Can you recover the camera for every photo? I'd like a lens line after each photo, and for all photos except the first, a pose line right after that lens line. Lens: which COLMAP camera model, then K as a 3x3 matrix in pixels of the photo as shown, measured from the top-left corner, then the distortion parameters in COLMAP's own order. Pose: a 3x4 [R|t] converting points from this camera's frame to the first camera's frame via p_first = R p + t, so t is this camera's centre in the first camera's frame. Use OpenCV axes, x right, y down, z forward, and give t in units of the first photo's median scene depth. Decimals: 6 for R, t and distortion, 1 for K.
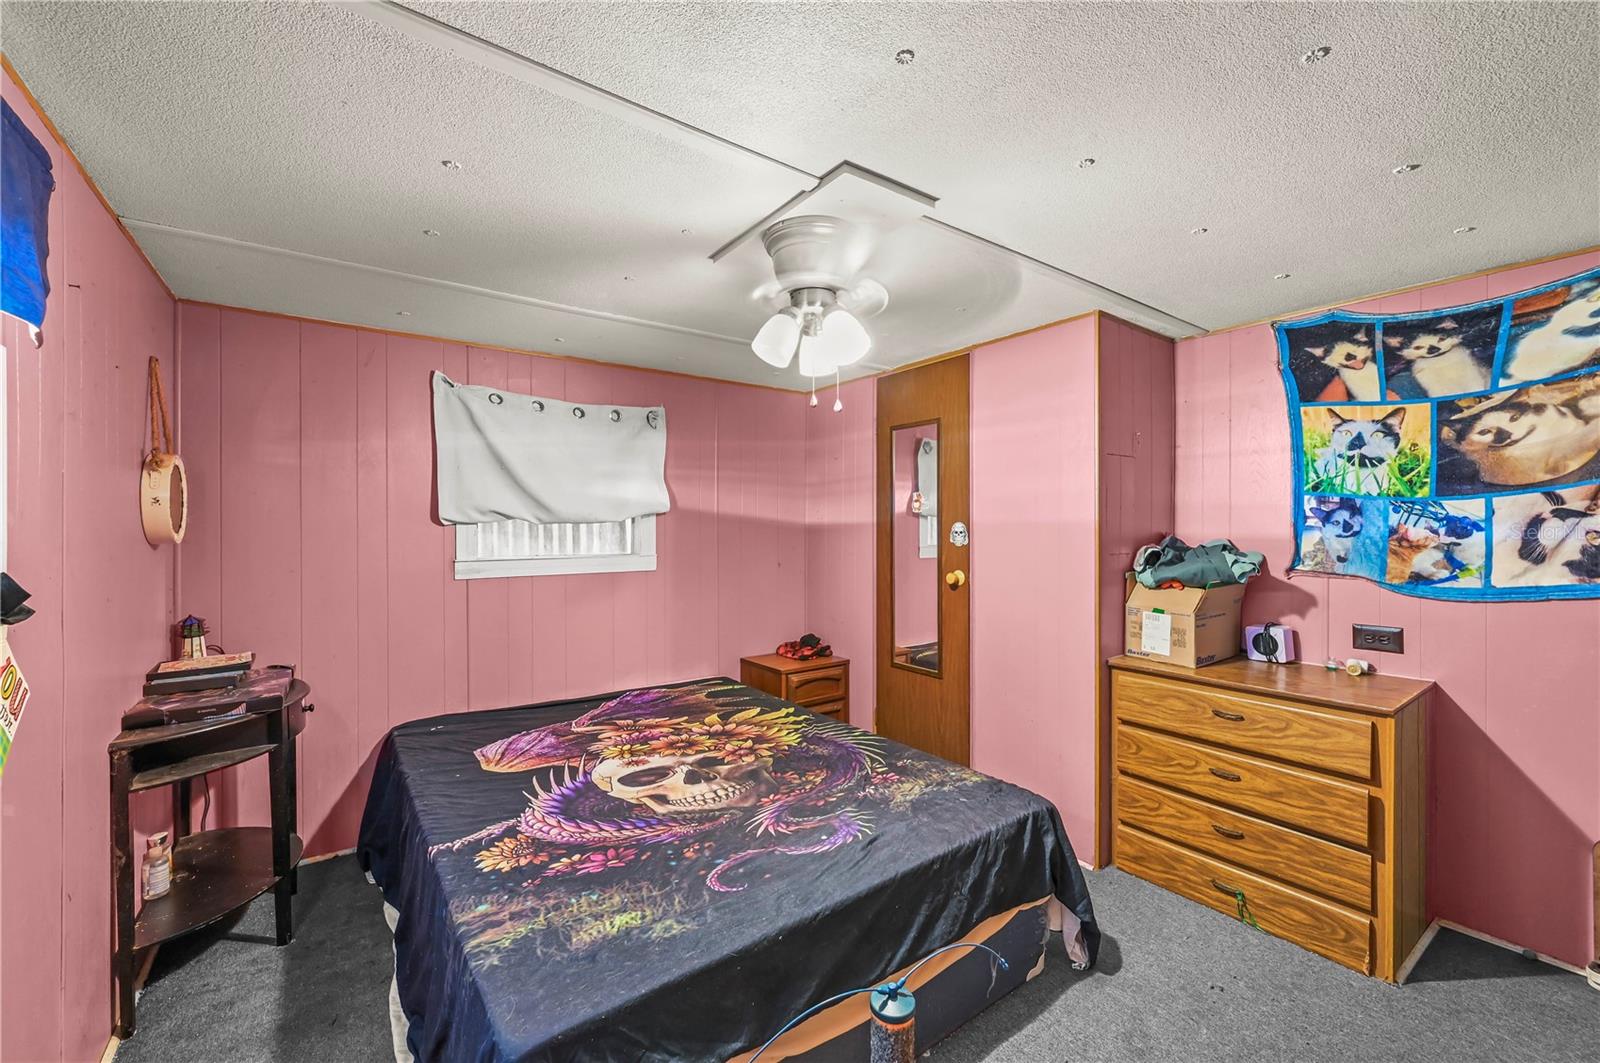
lens RADIAL K [[633.7, 0, 788.6], [0, 633.7, 529.4], [0, 0, 1]] dist [0.000676, 0.000621]
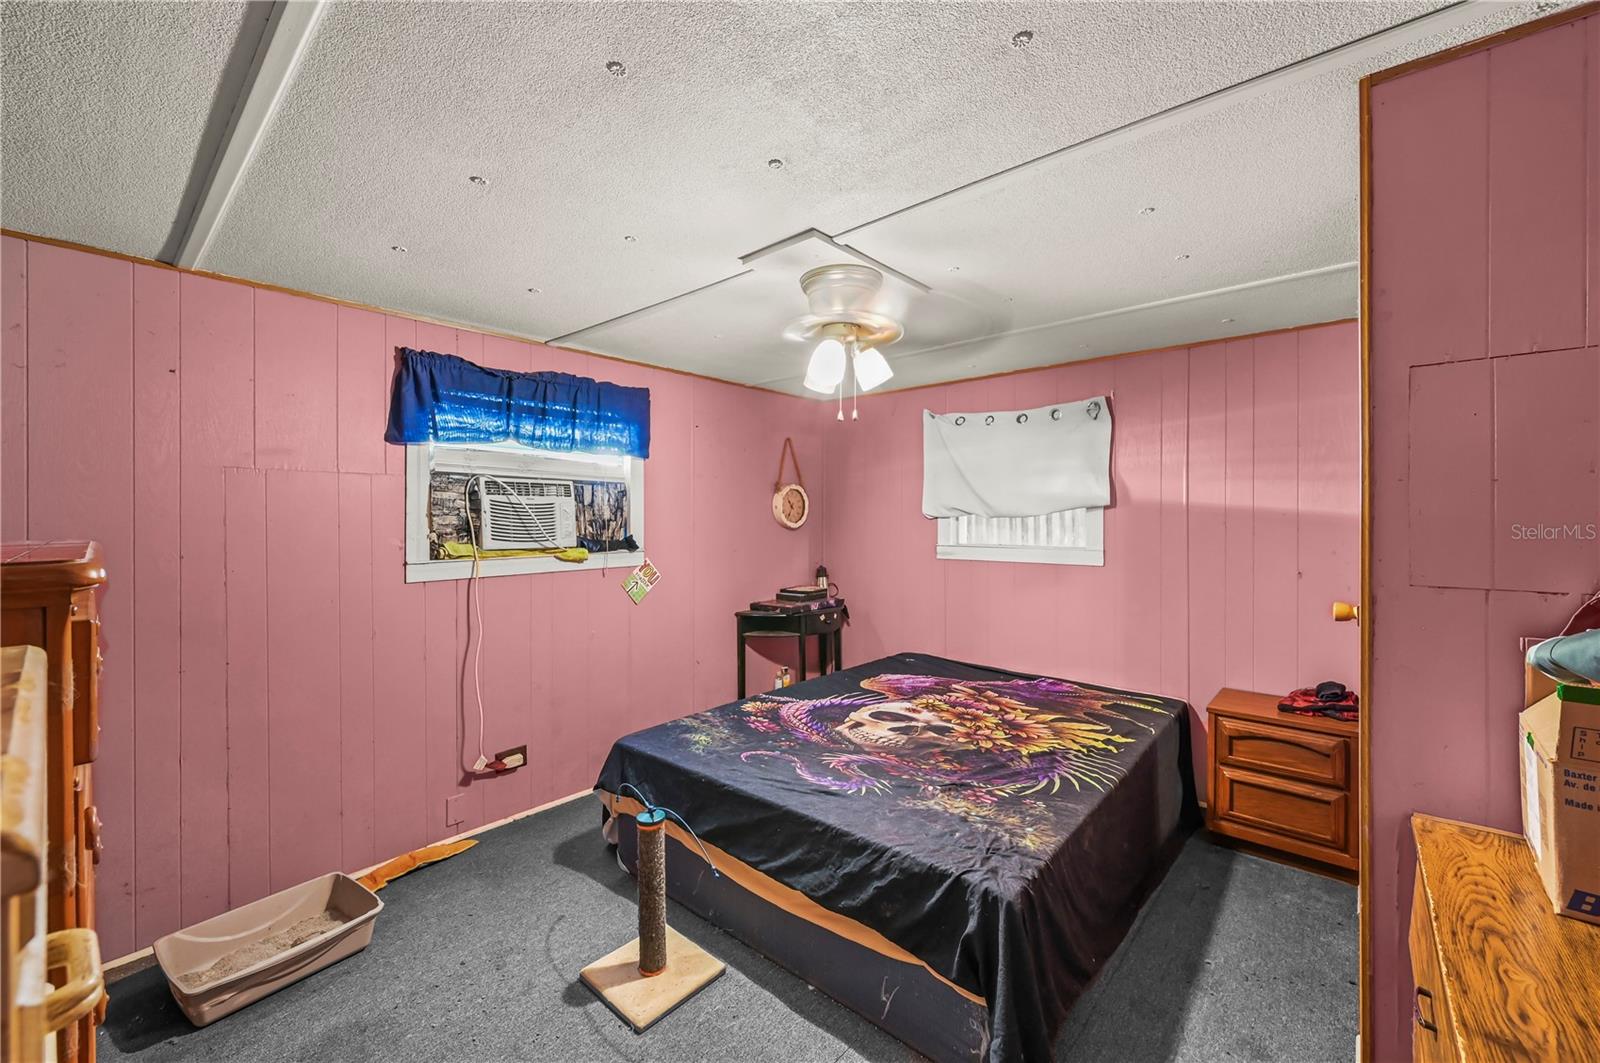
lens RADIAL K [[633.7, 0, 812.4], [0, 633.7, 522.7], [0, 0, 1]] dist [0.000676, 0.000621]
pose [[0.246366, 0.008944, -0.969135, 0.900412], [-0.007030, 0.999948, 0.007441, -0.007760], [0.969151, 0.004980, 0.246416, 0.494518]]
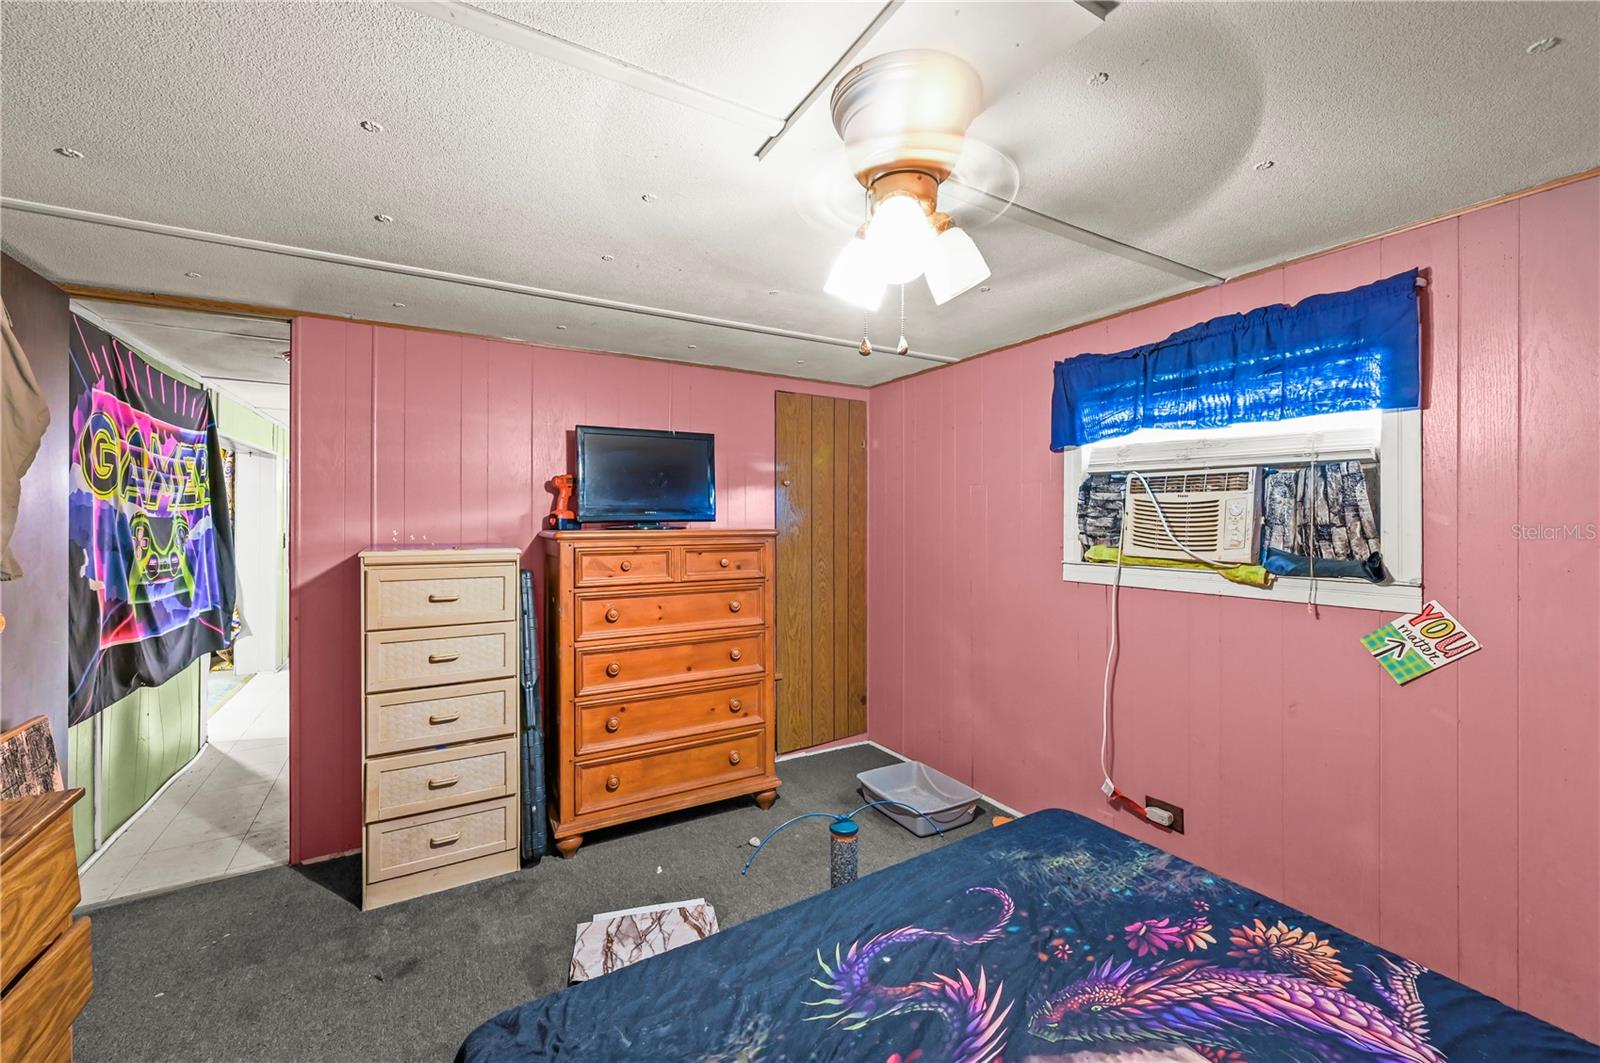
lens RADIAL K [[633.7, 0, 799.6], [0, 633.7, 516.4], [0, 0, 1]] dist [0.000676, 0.000621]
pose [[-0.996359, 0.001634, 0.085238, 0.068839], [0.002317, 0.999966, 0.007921, -0.019003], [-0.085222, 0.008090, -0.996329, 1.277420]]
